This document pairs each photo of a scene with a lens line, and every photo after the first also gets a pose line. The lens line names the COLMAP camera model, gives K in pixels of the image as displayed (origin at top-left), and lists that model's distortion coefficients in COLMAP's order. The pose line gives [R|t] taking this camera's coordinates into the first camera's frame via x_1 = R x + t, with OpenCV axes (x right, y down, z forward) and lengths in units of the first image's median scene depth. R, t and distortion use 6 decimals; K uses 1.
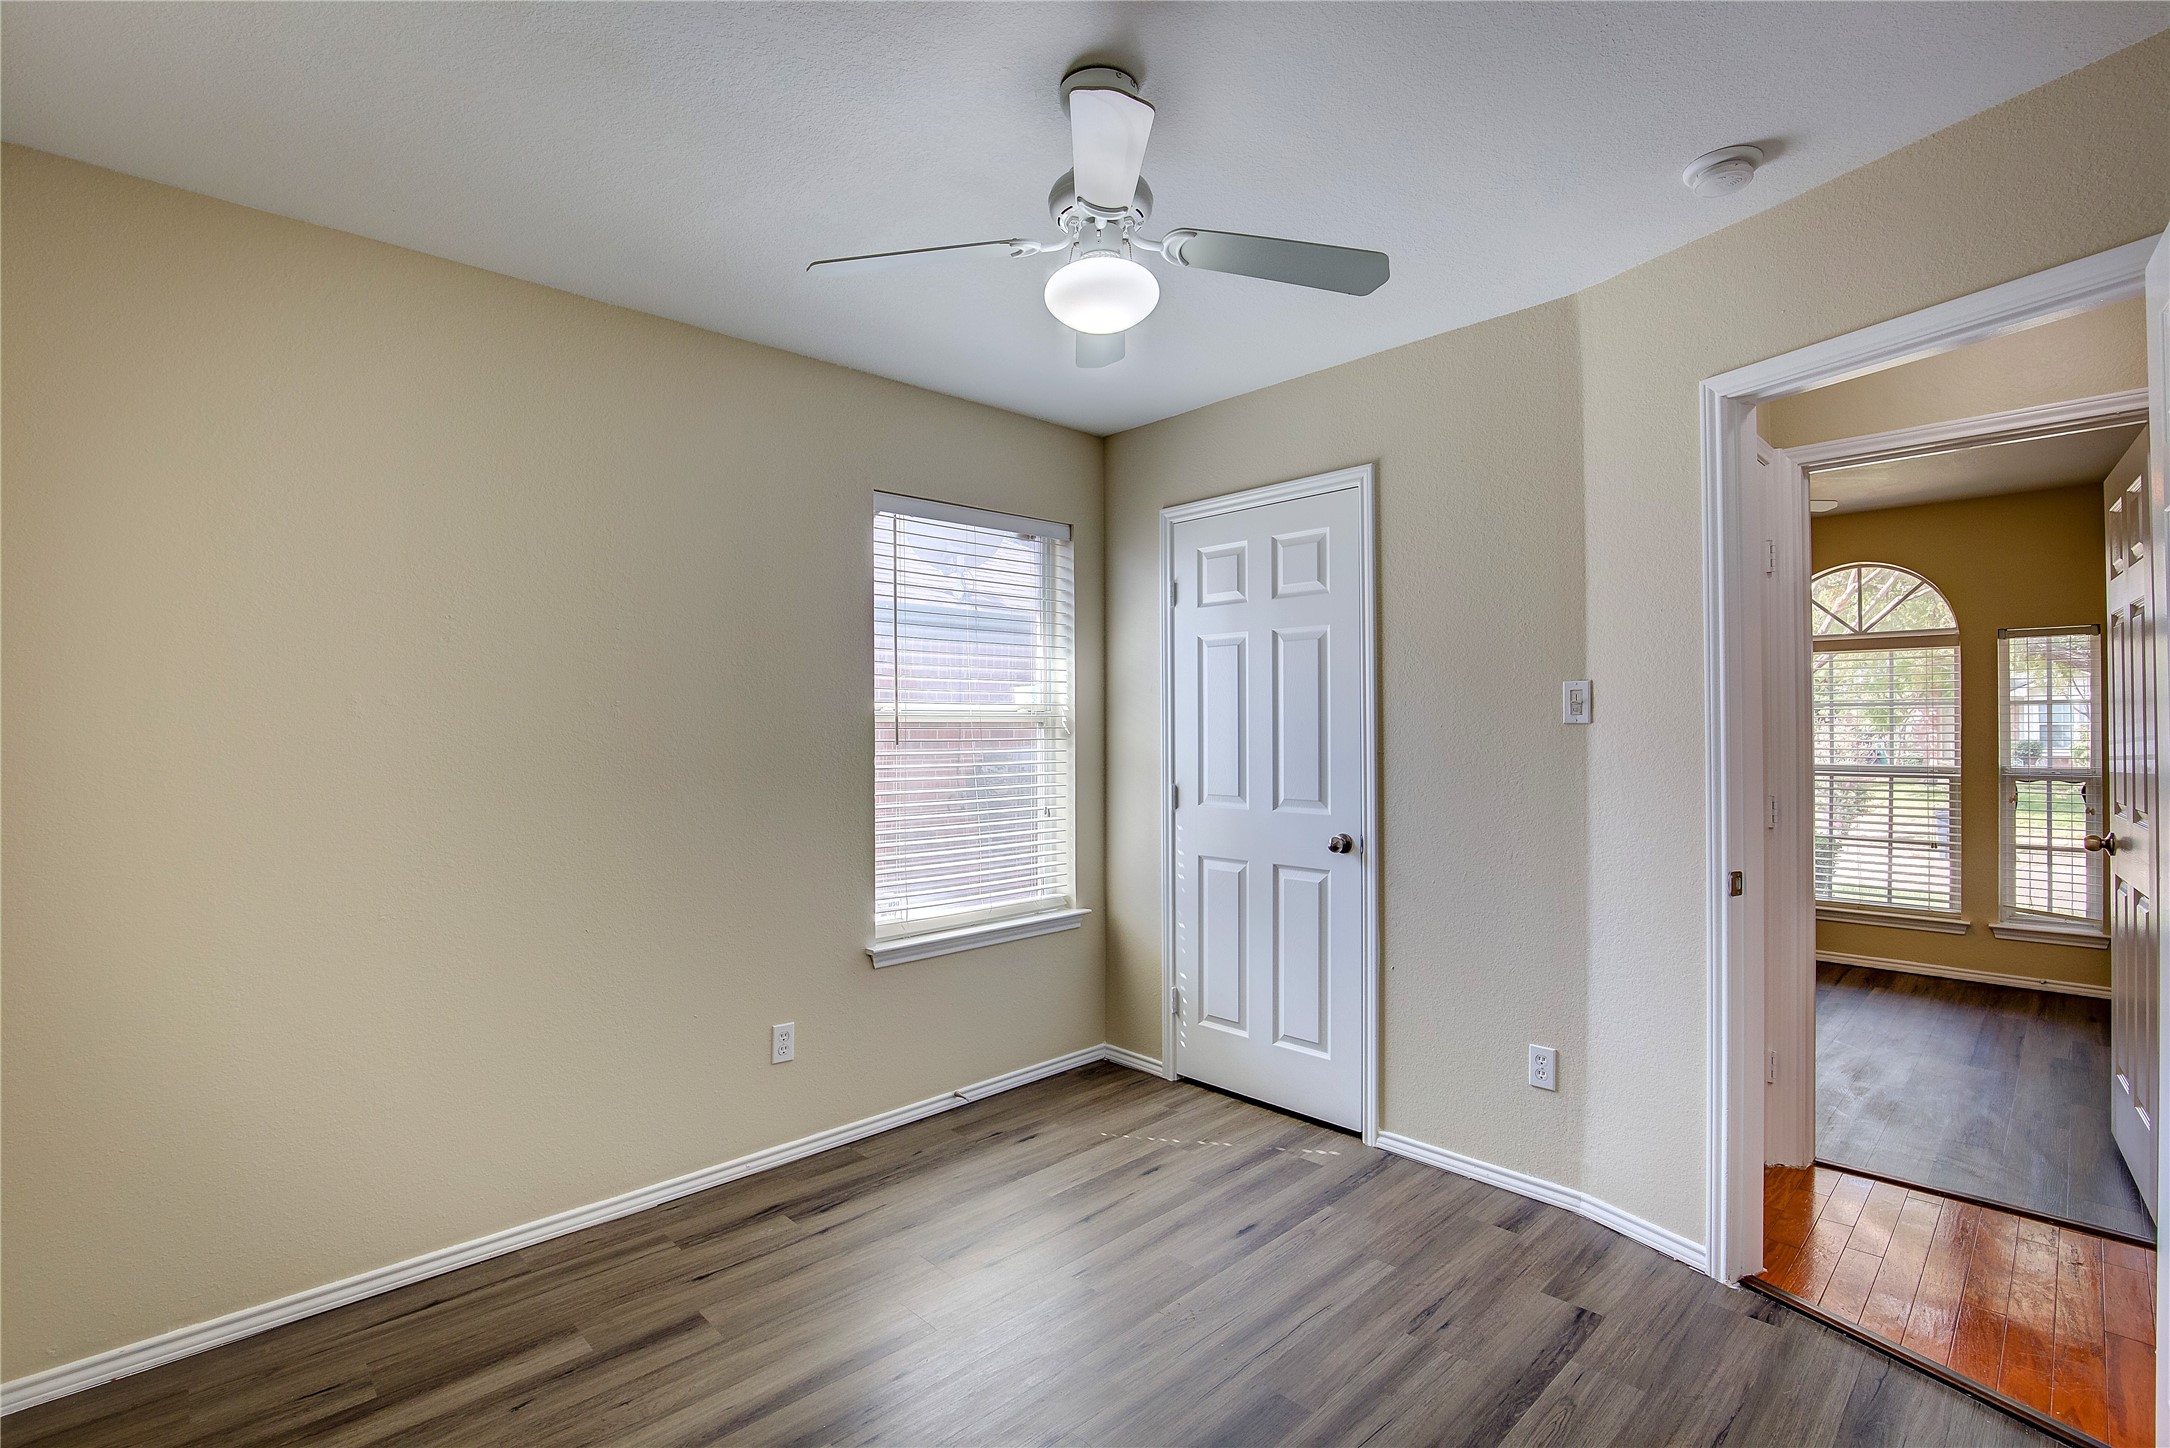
lens RADIAL K [[994.3, 0, 1093.9], [0, 994.3, 726.2], [0, 0, 1]] dist [-0.037712, 0.007564]
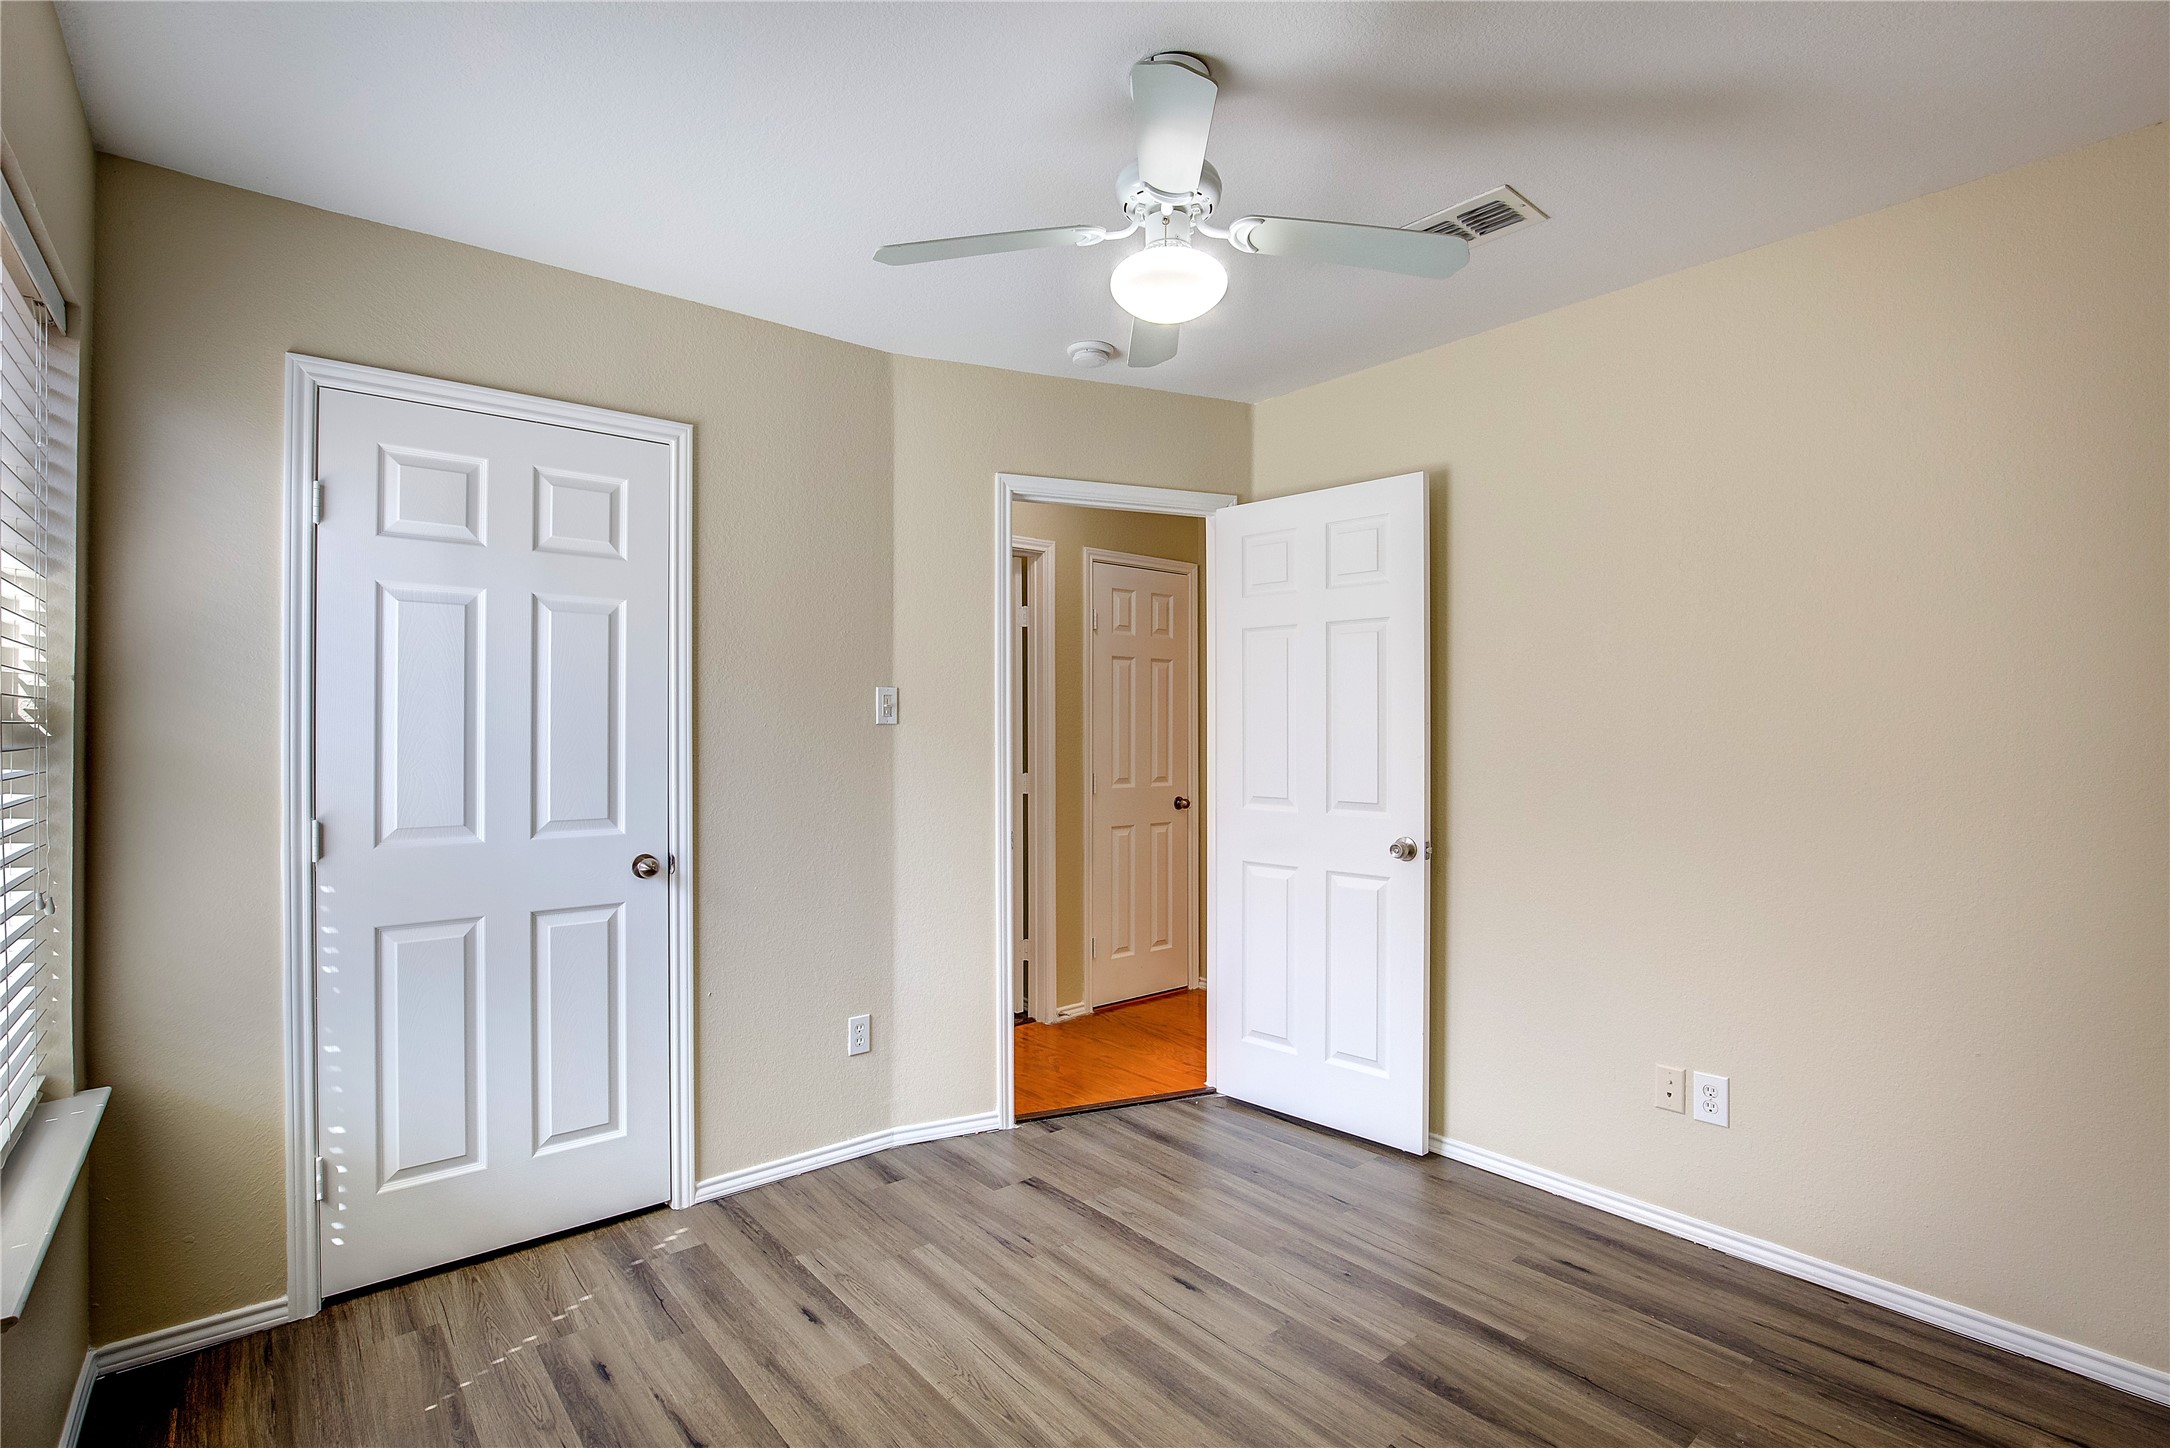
lens RADIAL K [[994.3, 0, 1099.1], [0, 994.3, 726.9], [0, 0, 1]] dist [-0.037712, 0.007564]
pose [[0.065676, 0.008230, 0.997807, -0.561871], [-0.002109, 0.999965, -0.008109, 0.008023], [-0.997839, -0.001572, 0.065691, 0.579348]]
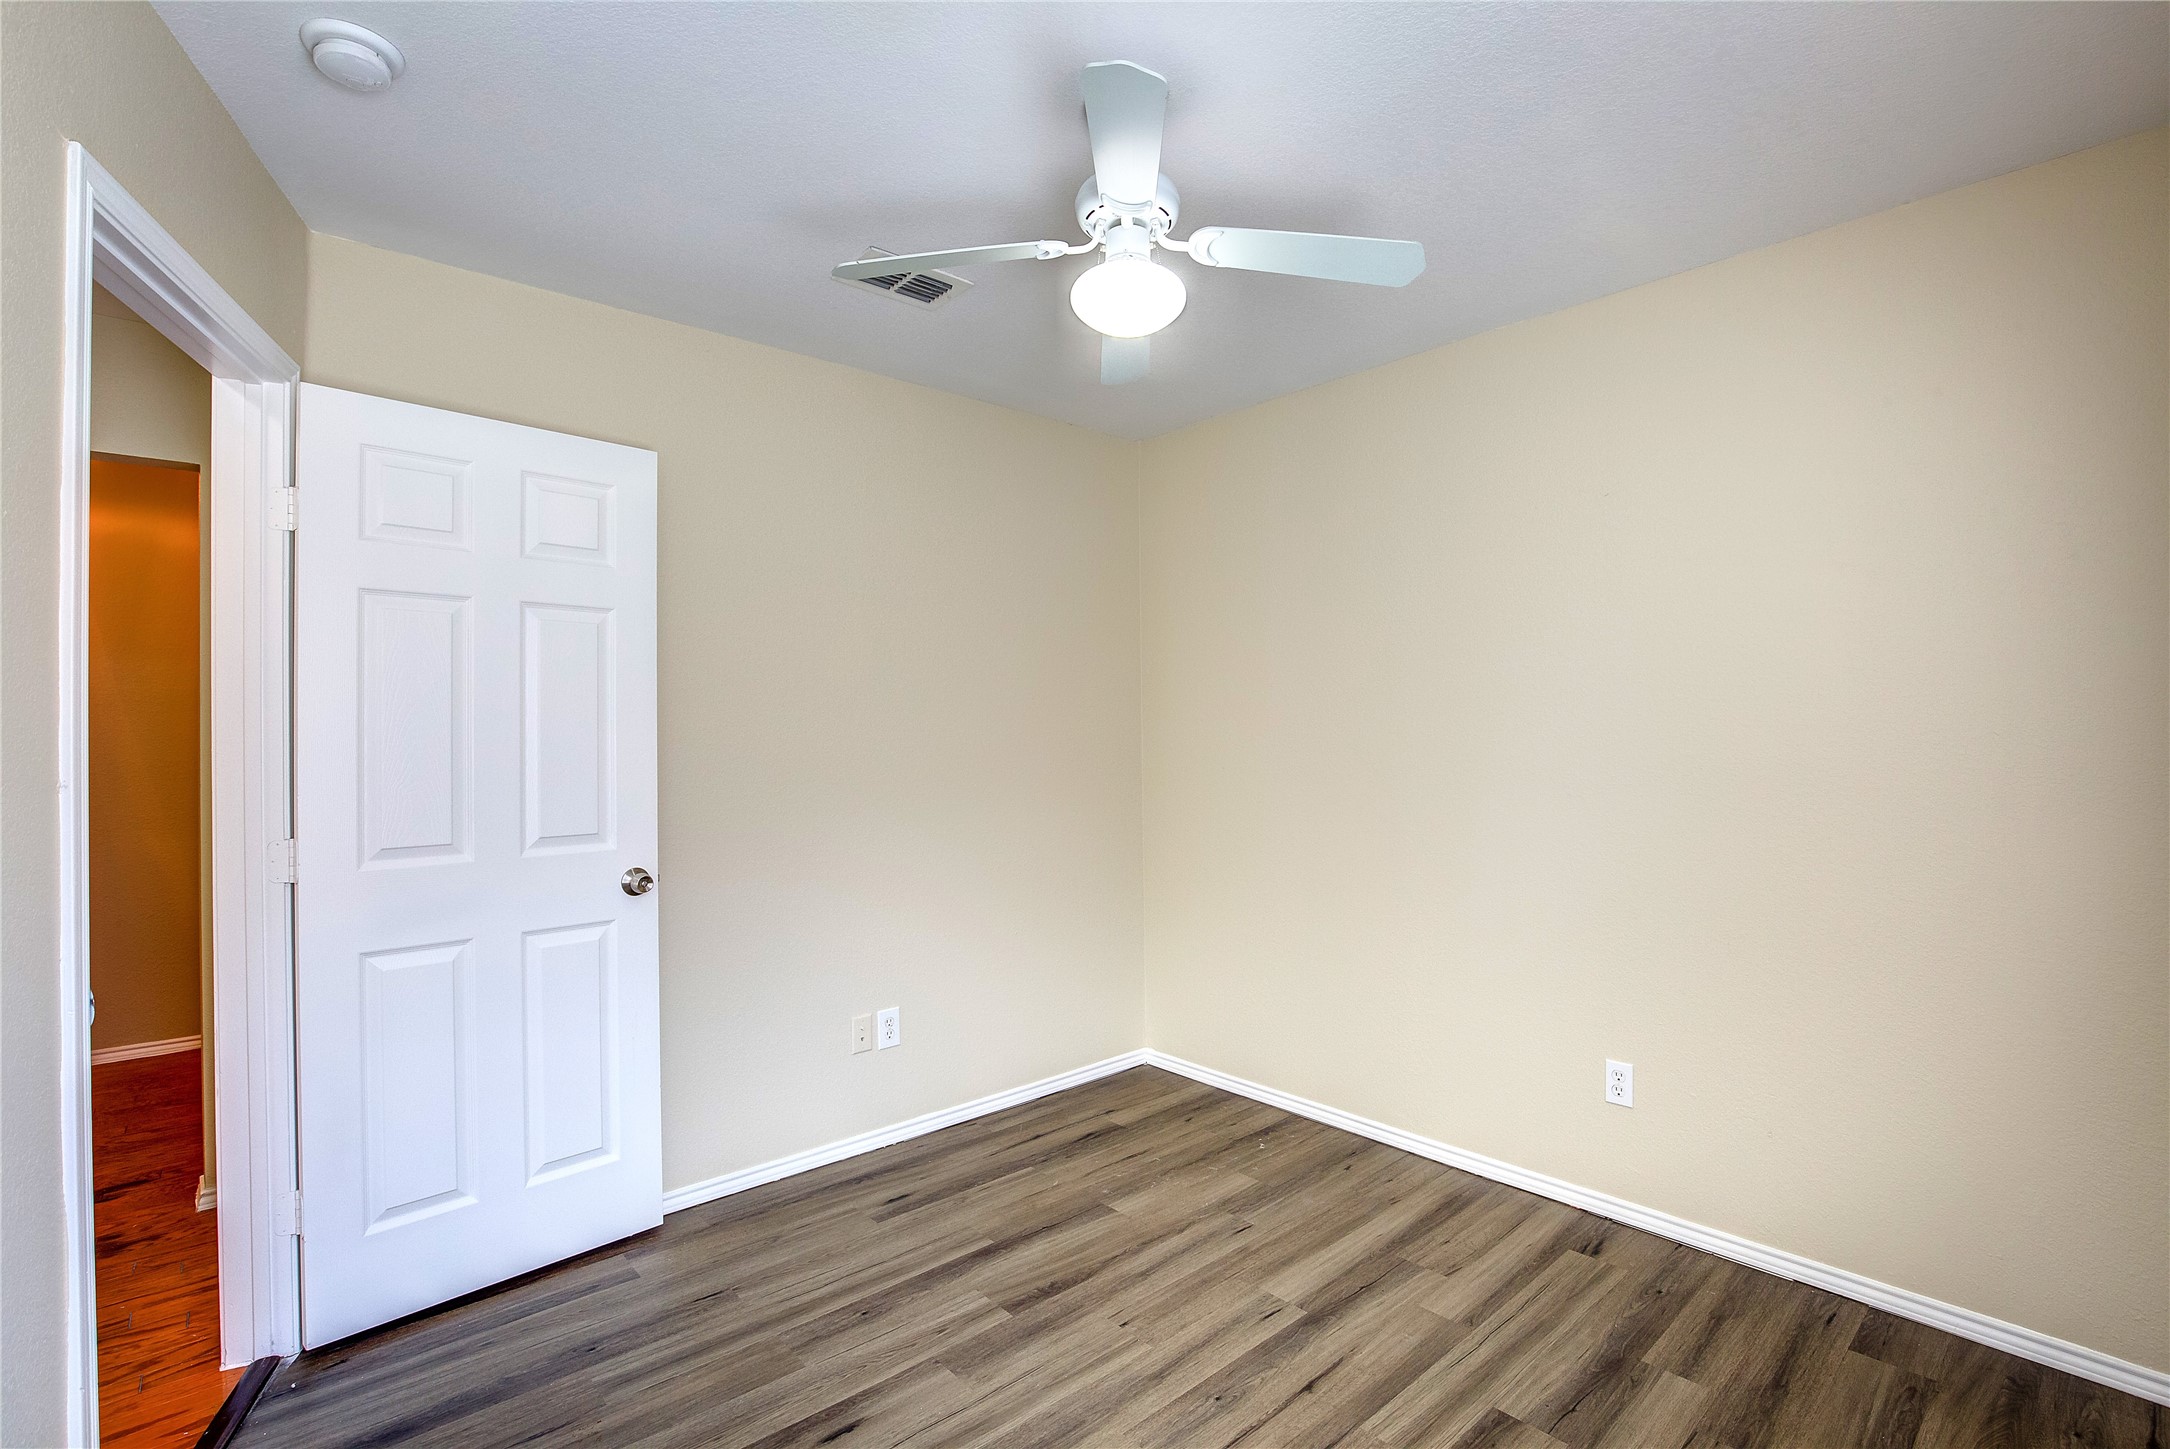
lens RADIAL K [[994.3, 0, 1077.4], [0, 994.3, 731.8], [0, 0, 1]] dist [-0.037712, 0.007564]
pose [[-0.998410, 0.013595, 0.054699, 0.005181], [0.013434, 0.999904, -0.003312, 0.001044], [-0.054738, -0.002572, -0.998497, 1.146990]]
